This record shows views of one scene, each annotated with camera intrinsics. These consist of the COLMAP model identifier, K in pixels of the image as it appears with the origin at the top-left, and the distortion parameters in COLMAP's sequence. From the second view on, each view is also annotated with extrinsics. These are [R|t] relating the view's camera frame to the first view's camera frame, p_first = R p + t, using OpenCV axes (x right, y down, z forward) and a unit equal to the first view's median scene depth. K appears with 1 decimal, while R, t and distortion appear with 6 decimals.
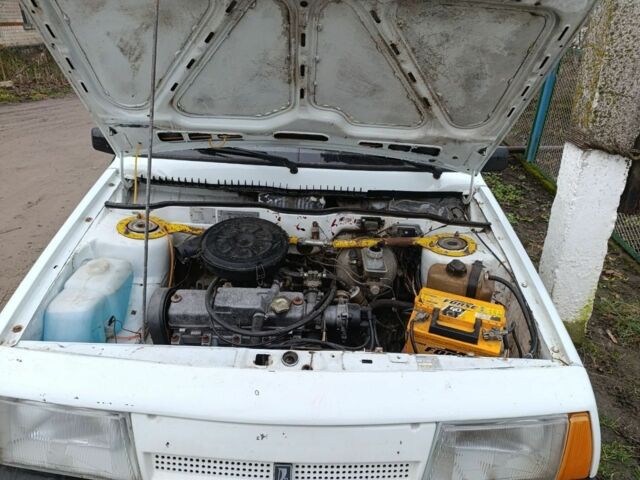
lens RADIAL K [[441.8, 0, 318.3], [0, 441.8, 239.3], [0, 0, 1]] dist [-0.005983, -0.005647]
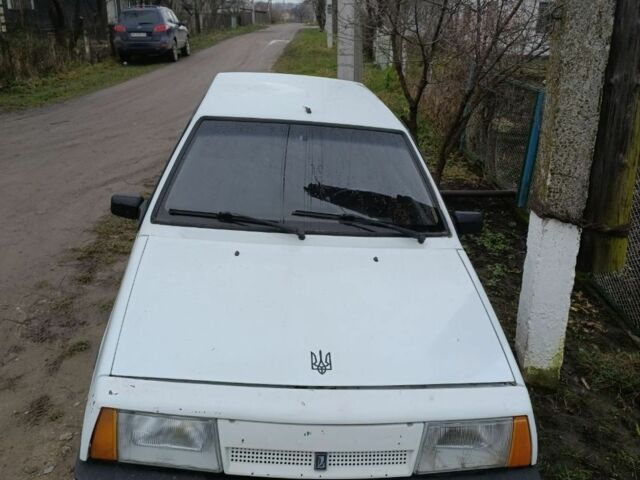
lens RADIAL K [[520.9, 0, 321.3], [0, 520.9, 239.6], [0, 0, 1]] dist [0.010200, -0.002794]
pose [[0.997727, 0.001189, 0.067377, -0.117382], [0.005424, 0.995183, -0.097884, -0.015272], [-0.067169, 0.098027, 0.992914, -0.467391]]
